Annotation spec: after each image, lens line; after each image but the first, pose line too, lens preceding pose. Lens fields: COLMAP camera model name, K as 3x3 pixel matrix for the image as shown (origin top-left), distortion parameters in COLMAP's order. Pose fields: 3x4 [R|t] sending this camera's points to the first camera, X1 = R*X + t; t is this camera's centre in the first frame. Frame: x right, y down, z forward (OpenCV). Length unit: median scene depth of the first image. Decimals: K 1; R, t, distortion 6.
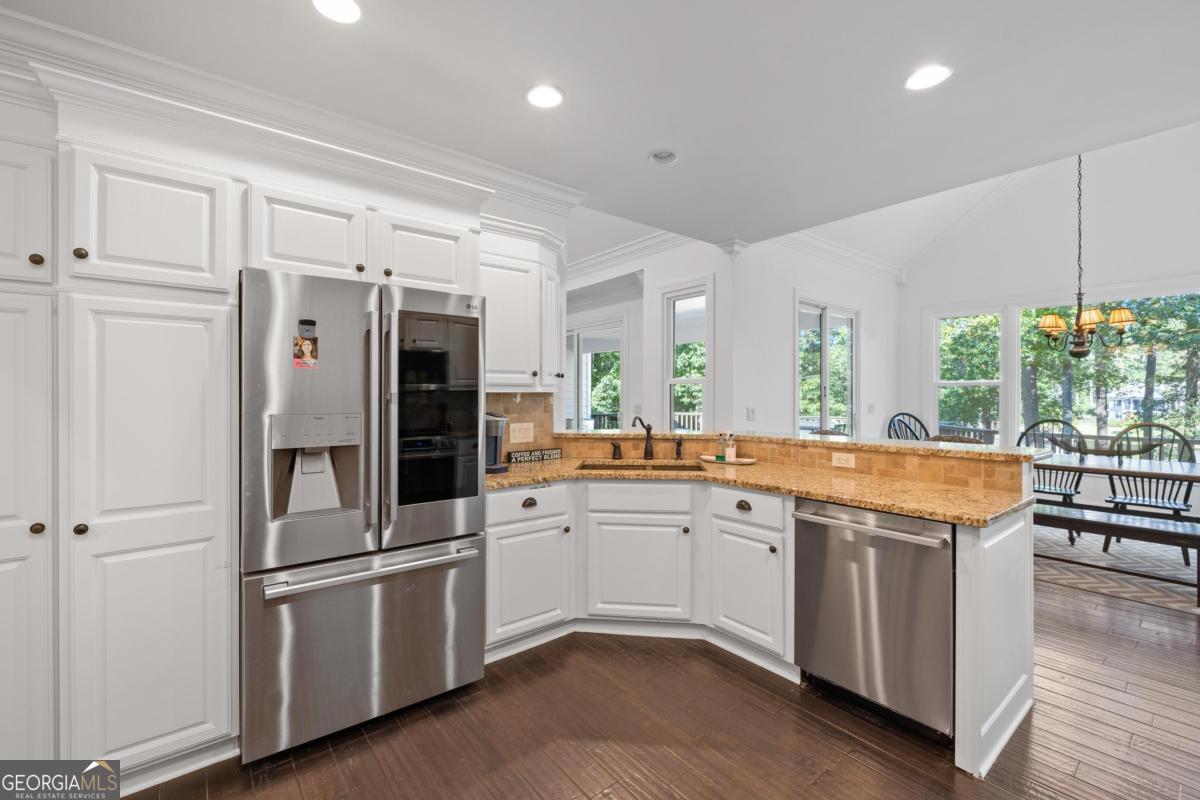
lens RADIAL K [[505.2, 0, 604.7], [0, 505.2, 398.9], [0, 0, 1]] dist [-0.000344, 0.000013]
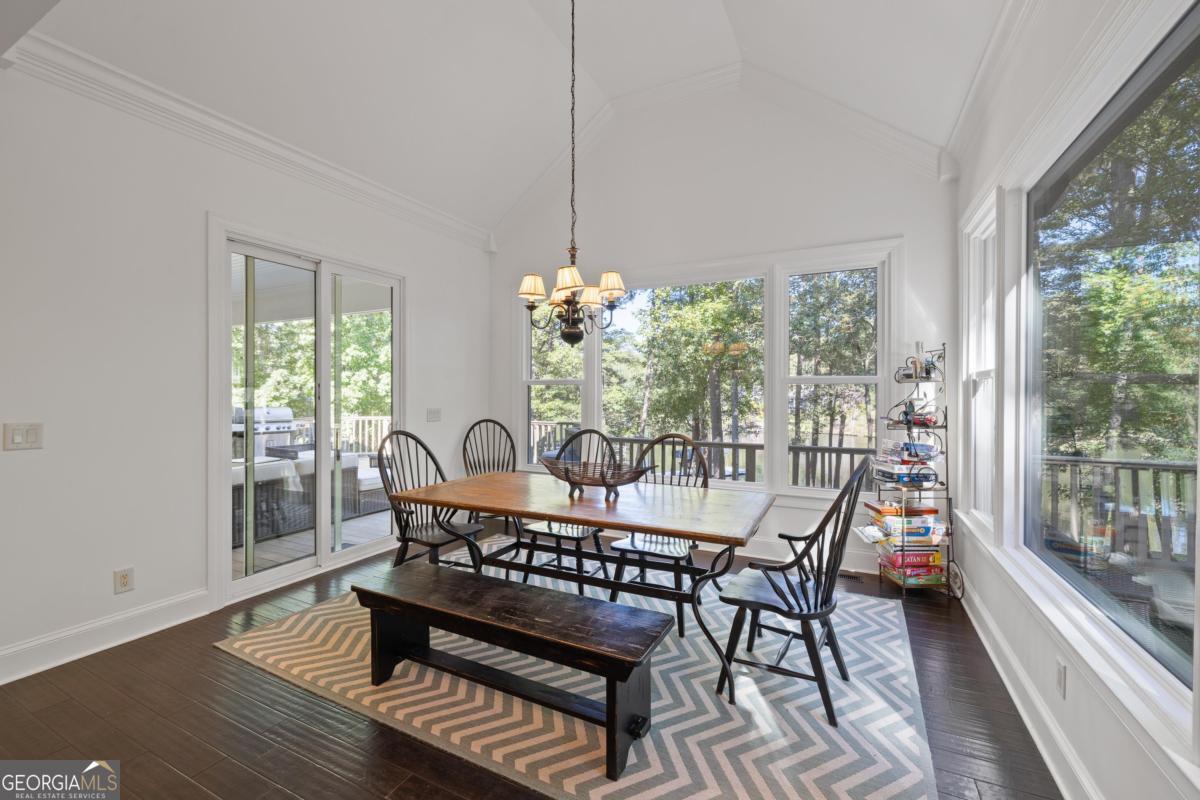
lens RADIAL K [[505.2, 0, 596.3], [0, 505.2, 397.5], [0, 0, 1]] dist [-0.000344, 0.000013]
pose [[0.914864, -0.000736, 0.403761, 0.433166], [0.001176, 0.999999, -0.000840, -0.004671], [-0.403760, 0.001243, 0.914864, 0.228532]]
